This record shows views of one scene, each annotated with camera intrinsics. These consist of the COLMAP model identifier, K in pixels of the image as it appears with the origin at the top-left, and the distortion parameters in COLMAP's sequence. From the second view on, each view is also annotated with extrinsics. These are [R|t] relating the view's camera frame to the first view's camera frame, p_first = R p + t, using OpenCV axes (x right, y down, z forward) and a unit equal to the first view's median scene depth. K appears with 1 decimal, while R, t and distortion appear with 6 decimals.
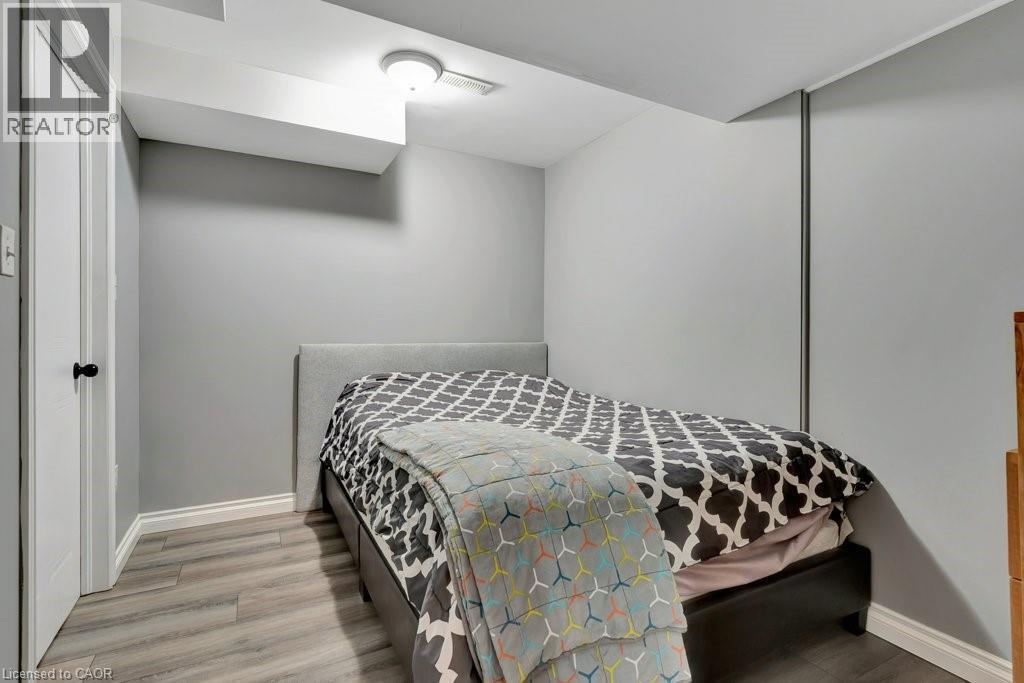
lens RADIAL K [[495.5, 0, 511.4], [0, 495.5, 337.3], [0, 0, 1]] dist [0.002395, -0.000851]
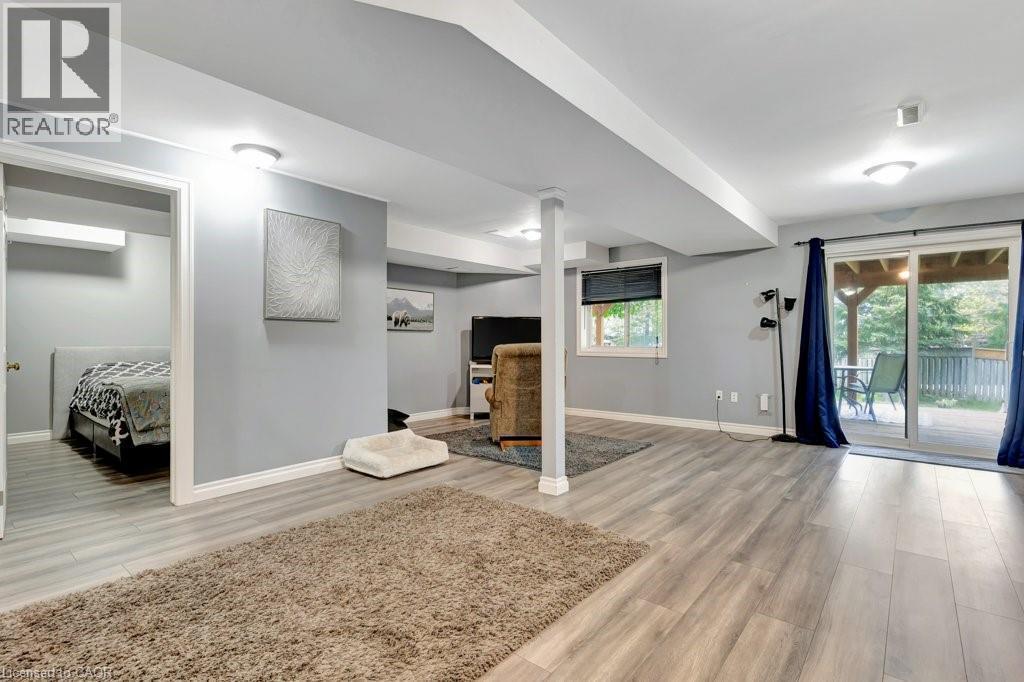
lens RADIAL K [[495.5, 0, 517.1], [0, 495.5, 341.1], [0, 0, 1]] dist [0.002395, -0.000851]
pose [[0.926708, -0.002362, 0.375776, 0.467919], [0.005263, 0.999964, -0.006694, 0.013785], [-0.375746, 0.008181, 0.926687, -1.348121]]
